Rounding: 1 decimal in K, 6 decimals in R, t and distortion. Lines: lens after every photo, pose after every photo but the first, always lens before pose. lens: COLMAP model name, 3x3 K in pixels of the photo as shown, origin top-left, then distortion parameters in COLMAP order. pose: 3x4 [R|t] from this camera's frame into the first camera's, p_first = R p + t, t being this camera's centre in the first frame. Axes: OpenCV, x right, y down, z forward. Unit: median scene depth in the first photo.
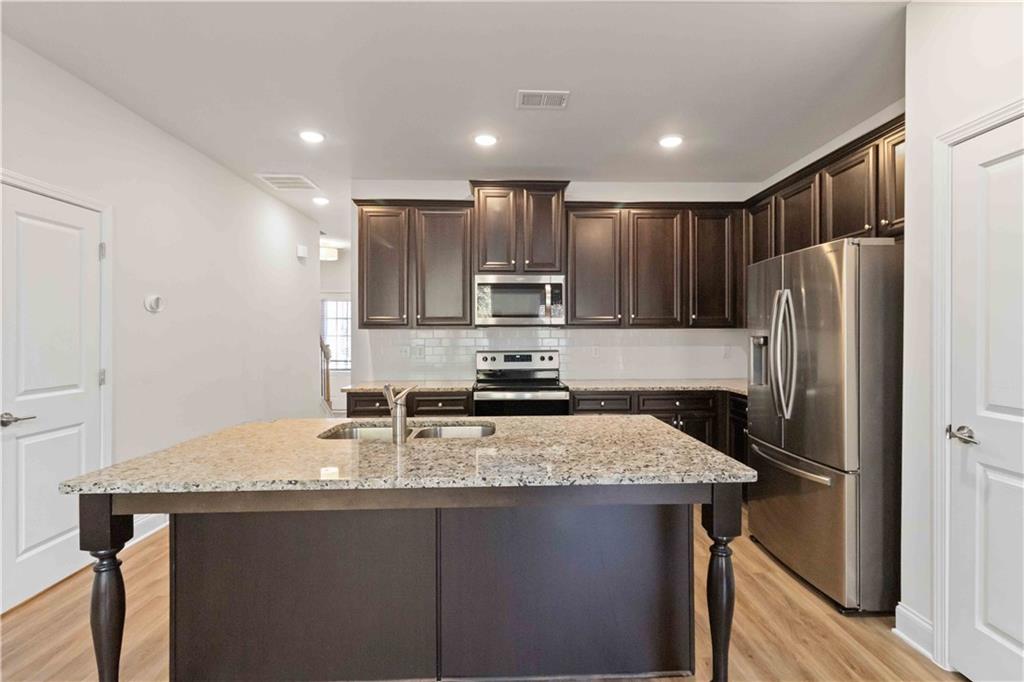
lens RADIAL K [[483.4, 0, 517.9], [0, 483.4, 336.8], [0, 0, 1]] dist [0.002332, -0.000007]
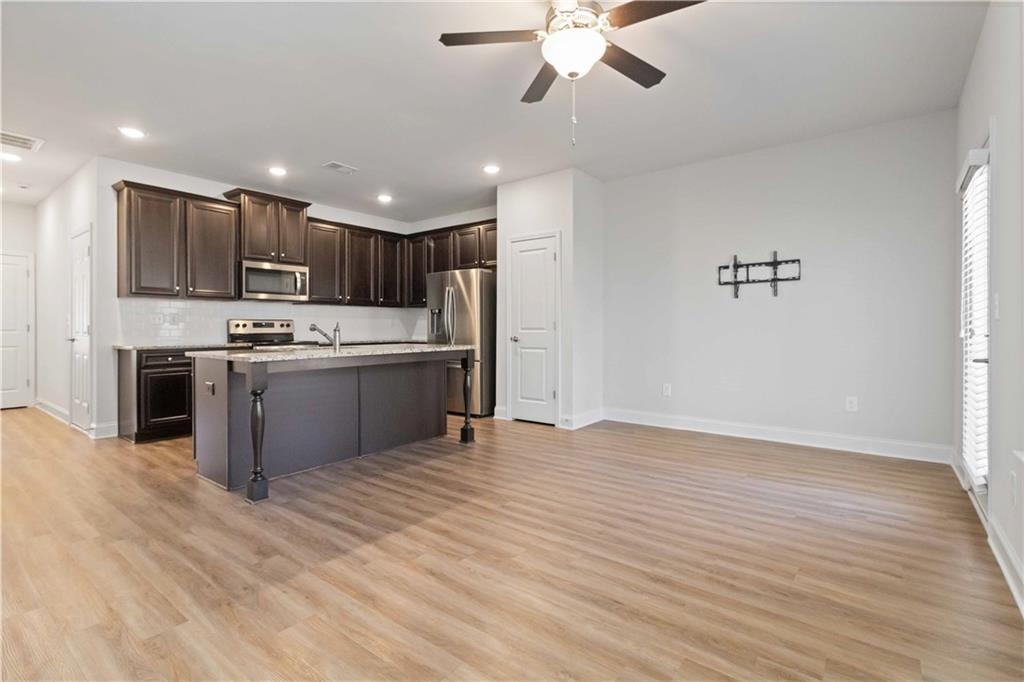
lens RADIAL K [[483.4, 0, 511.2], [0, 483.4, 333.7], [0, 0, 1]] dist [0.002332, -0.000007]
pose [[0.650795, -0.004640, 0.759240, -0.616282], [0.002221, 0.999989, 0.004208, 0.069251], [-0.759251, -0.001053, 0.650798, -0.419510]]
